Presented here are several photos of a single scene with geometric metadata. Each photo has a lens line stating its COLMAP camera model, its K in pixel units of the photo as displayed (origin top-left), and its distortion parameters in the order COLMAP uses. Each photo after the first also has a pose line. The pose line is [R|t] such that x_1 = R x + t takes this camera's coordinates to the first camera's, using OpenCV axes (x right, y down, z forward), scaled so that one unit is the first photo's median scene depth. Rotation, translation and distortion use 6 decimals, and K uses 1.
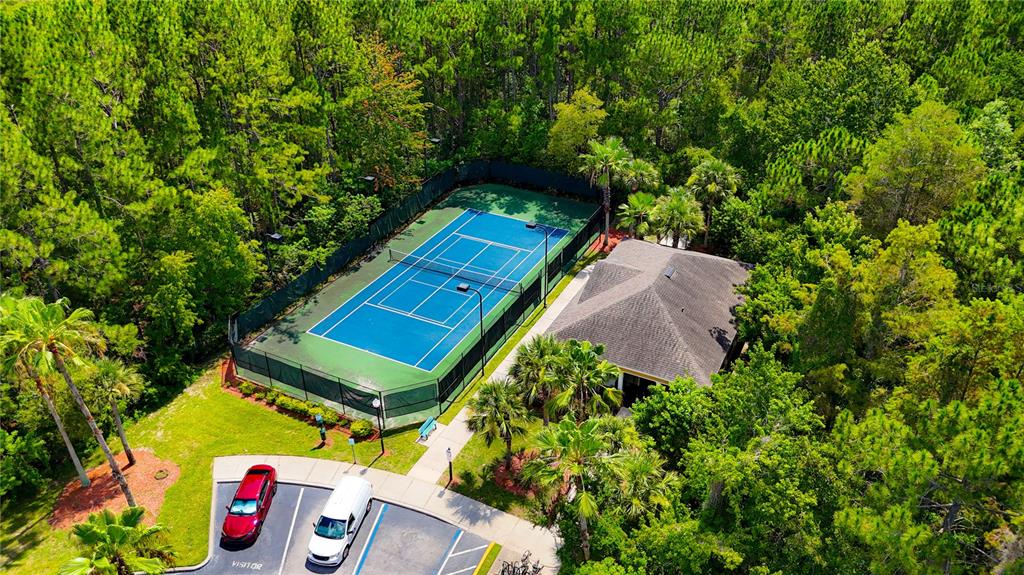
lens RADIAL K [[752.5, 0, 517.3], [0, 752.5, 284.5], [0, 0, 1]] dist [0.067552, -0.062633]
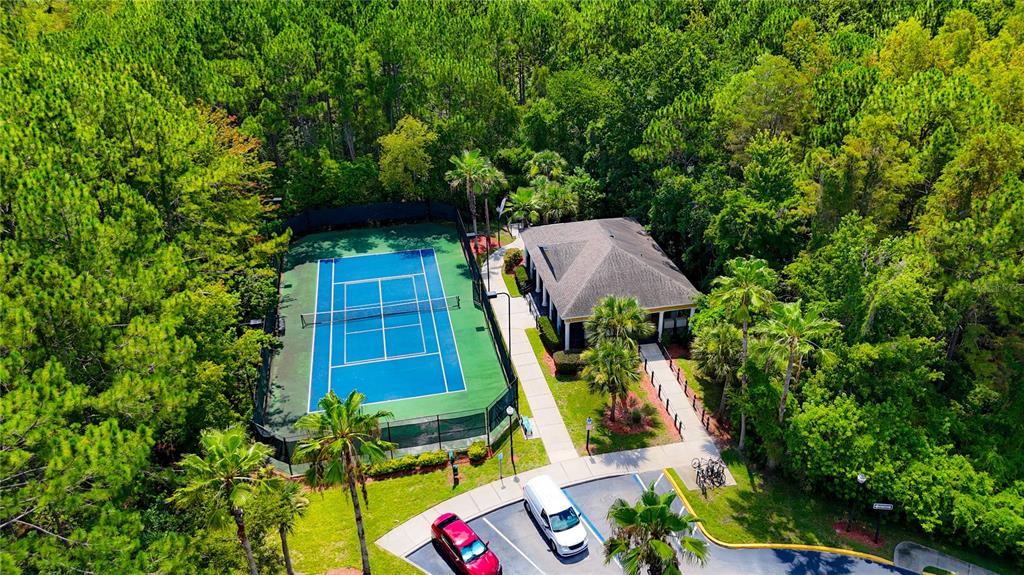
lens RADIAL K [[752.5, 0, 515.1], [0, 752.5, 290.9], [0, 0, 1]] dist [0.067552, -0.062633]
pose [[0.781720, -0.314160, 0.538718, -0.483321], [0.340178, 0.938817, 0.053858, -0.036681], [-0.522678, 0.141158, 0.840763, 0.067125]]
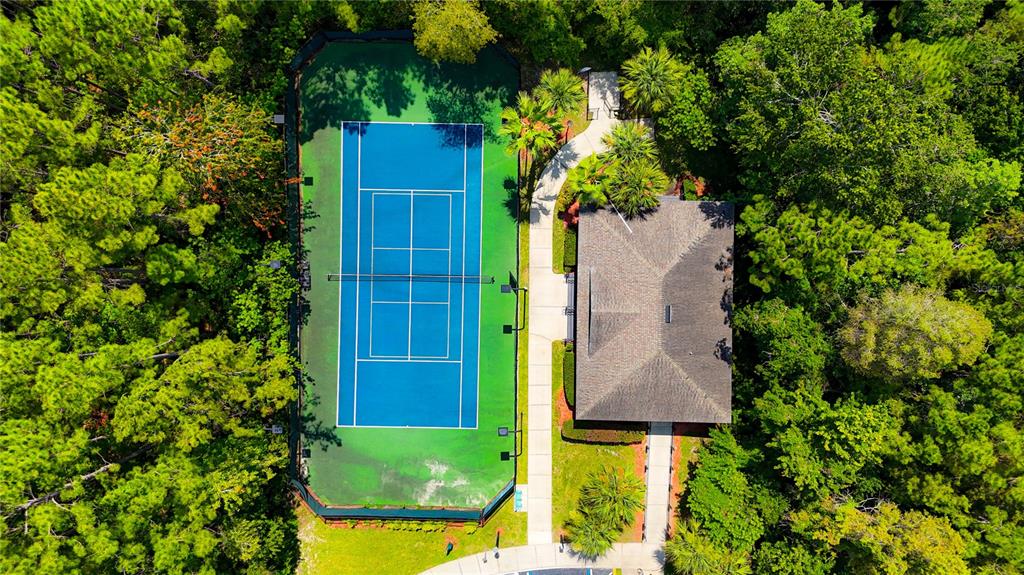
lens RADIAL K [[752.5, 0, 508.1], [0, 752.5, 286.8], [0, 0, 1]] dist [0.067552, -0.062633]
pose [[0.895726, -0.444565, -0.006037, 0.023369], [0.236302, 0.464520, 0.853454, -0.786766], [-0.376612, -0.765887, 0.521134, 0.467071]]
